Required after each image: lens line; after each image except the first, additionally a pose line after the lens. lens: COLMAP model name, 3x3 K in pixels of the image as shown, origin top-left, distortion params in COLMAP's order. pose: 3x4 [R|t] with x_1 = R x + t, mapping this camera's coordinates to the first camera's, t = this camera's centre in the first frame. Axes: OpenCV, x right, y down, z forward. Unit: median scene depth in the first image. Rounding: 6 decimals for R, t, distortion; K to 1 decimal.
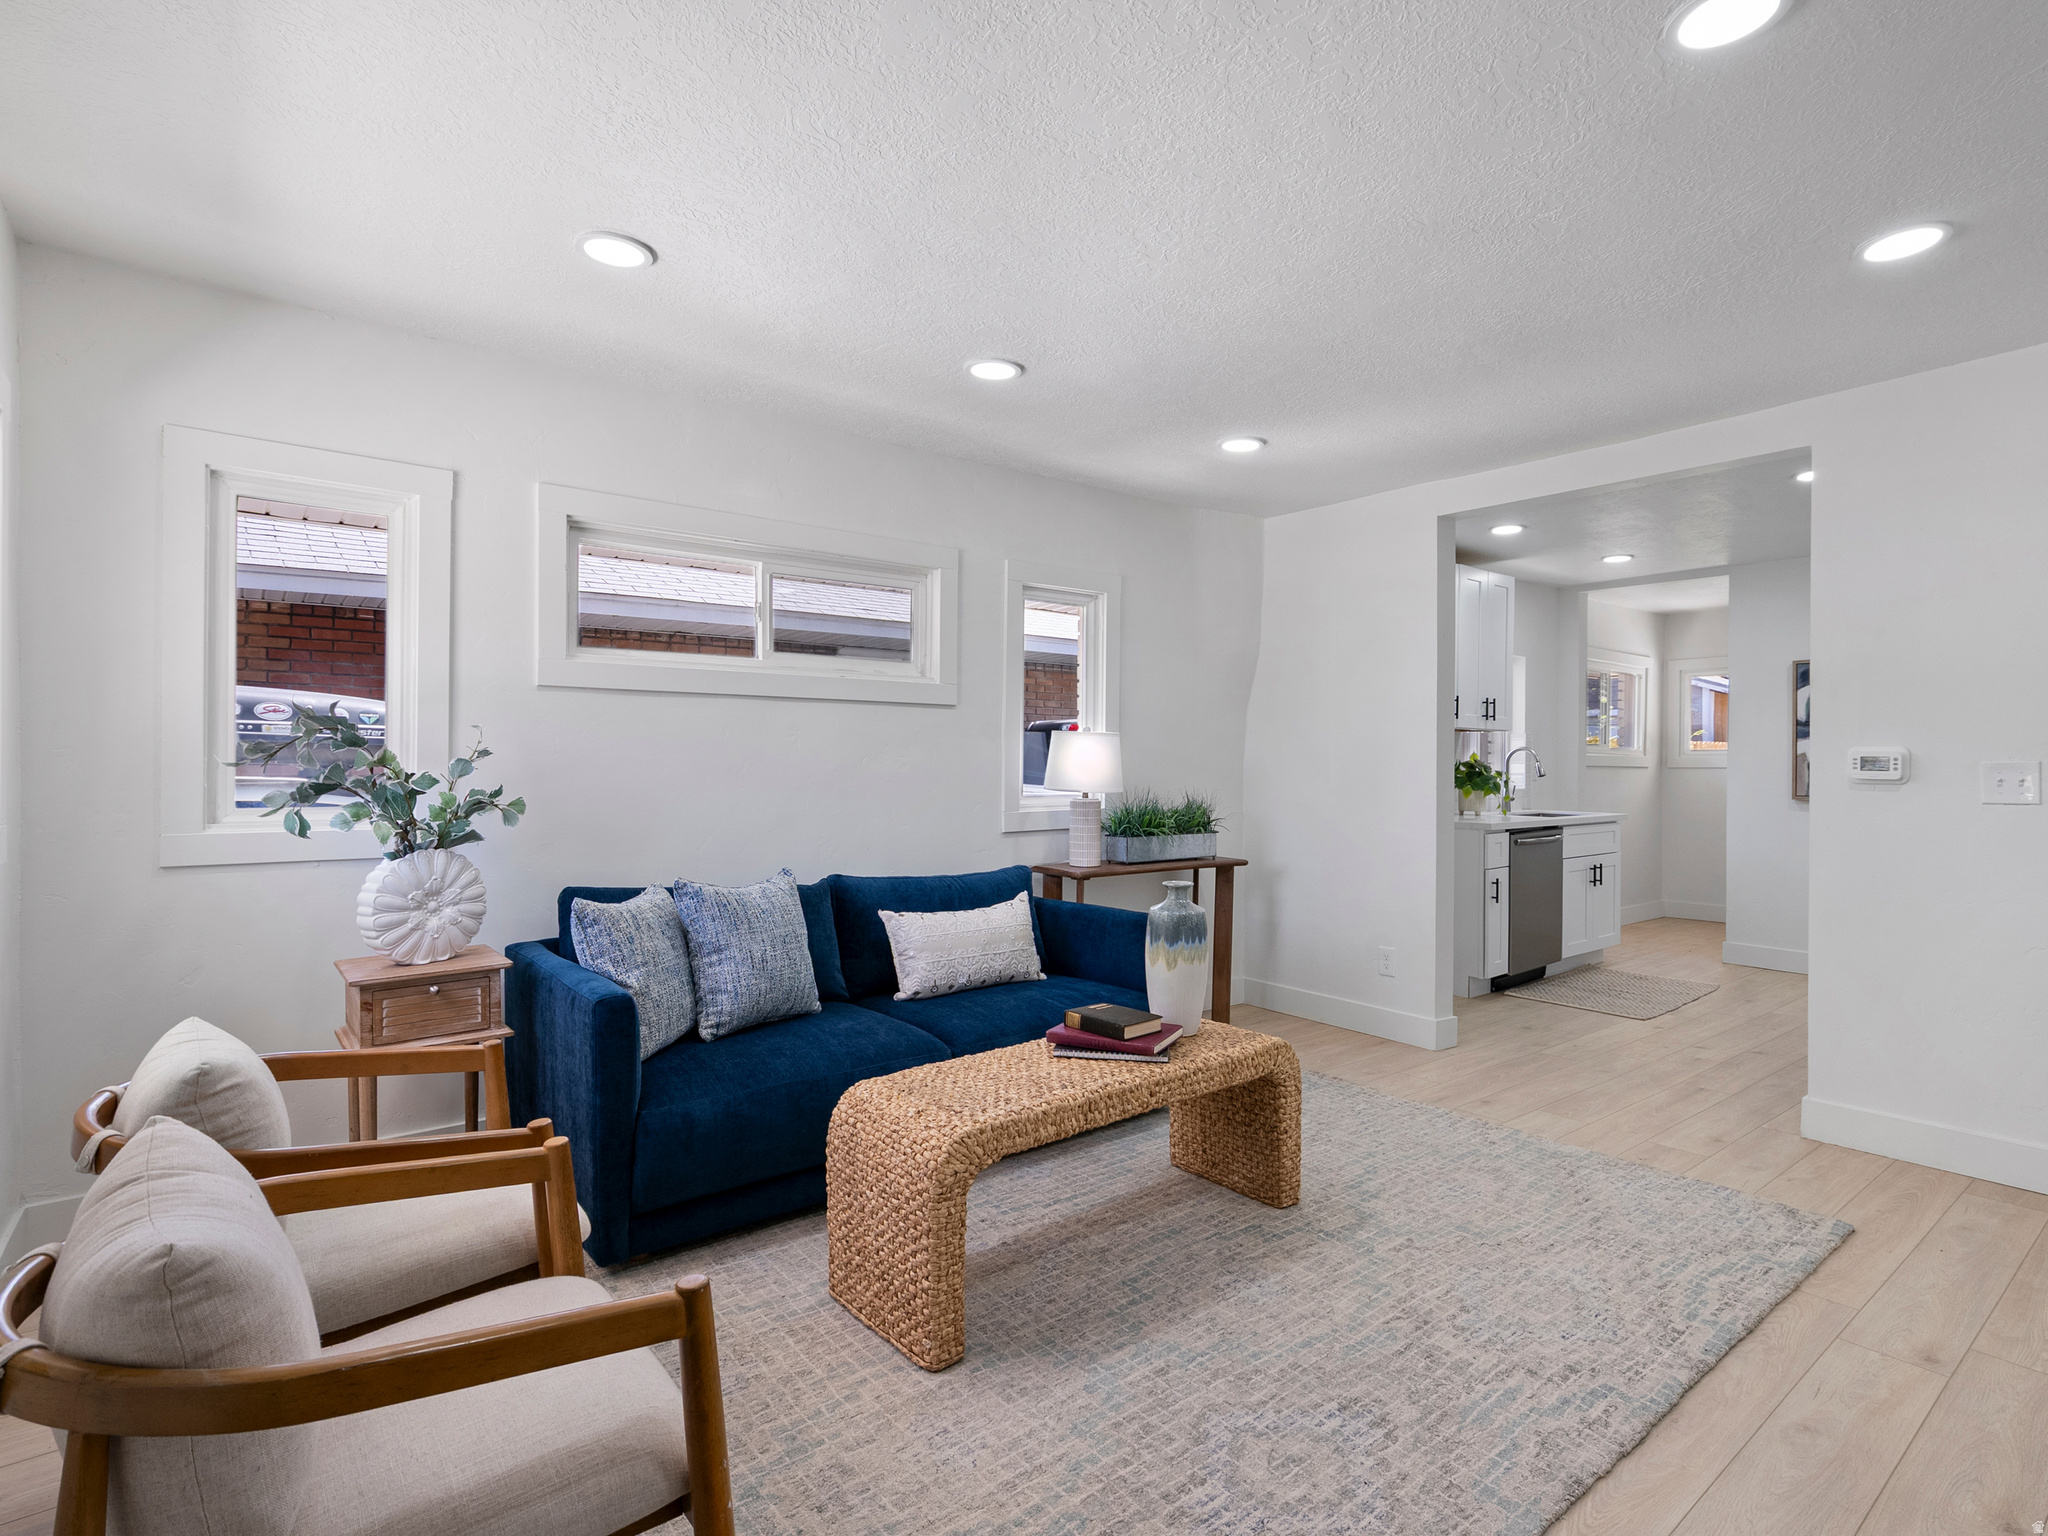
lens RADIAL K [[1041.8, 0, 1019.4], [0, 1041.8, 762.7], [0, 0, 1]] dist [-0.000592, 0.002211]
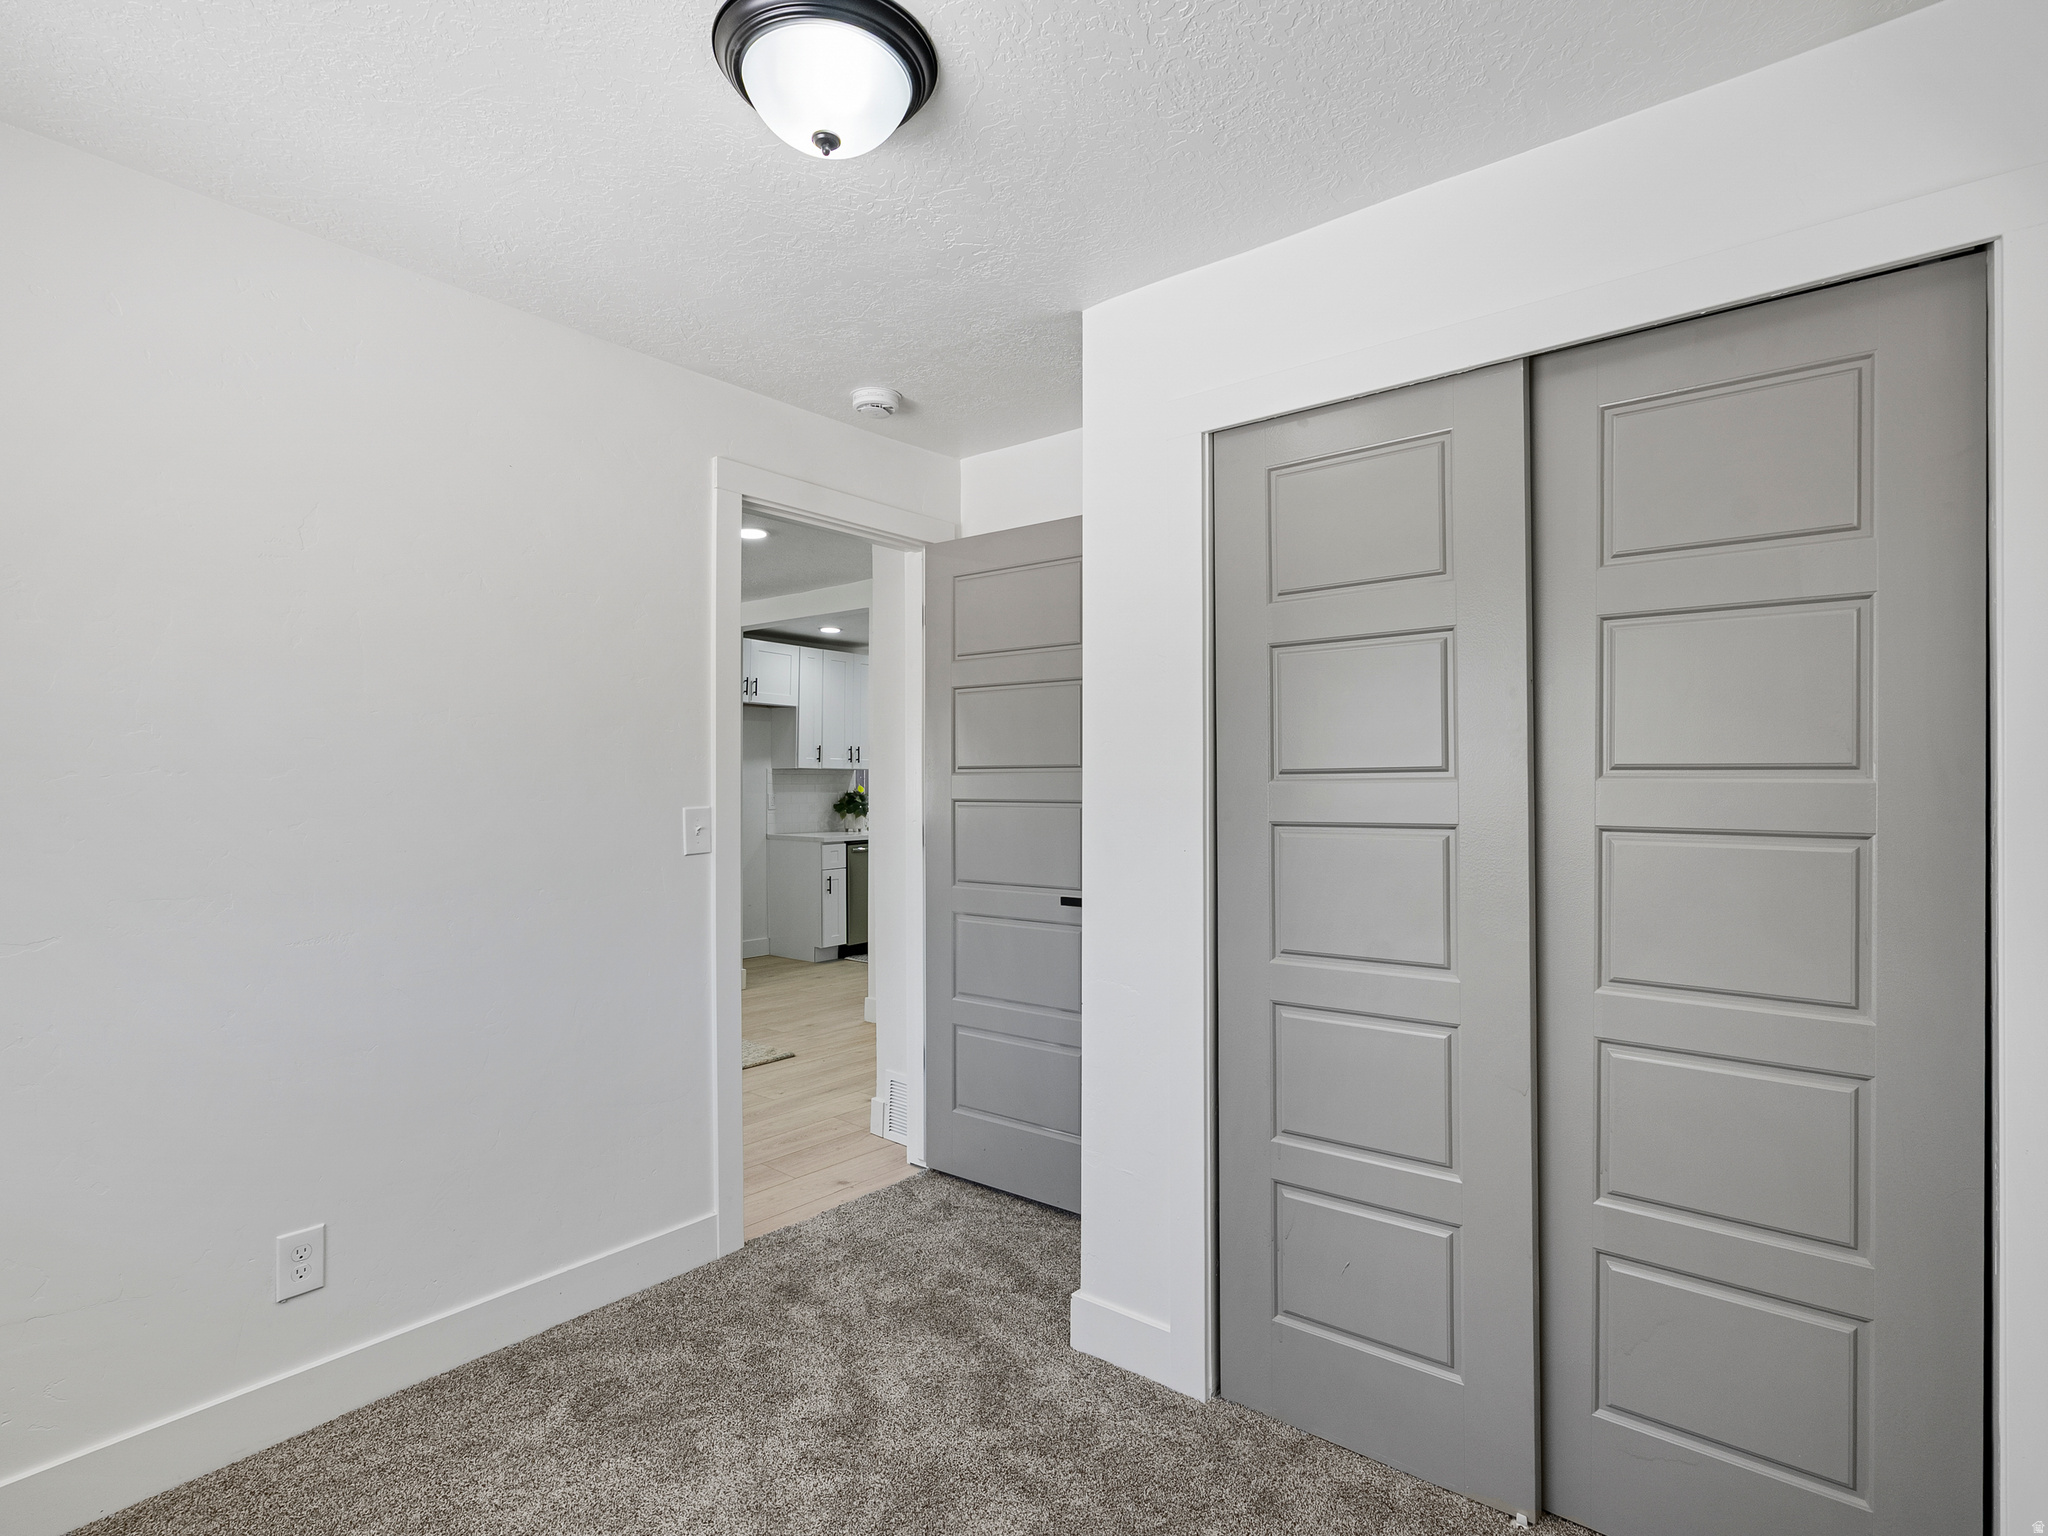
lens RADIAL K [[1041.8, 0, 1019.4], [0, 1041.8, 762.7], [0, 0, 1]] dist [-0.000592, 0.002211]
pose [[0.973946, -0.000647, 0.226780, 0.512264], [0.006060, 0.999713, -0.023173, -0.010578], [-0.226700, 0.023944, 0.973670, -0.571269]]
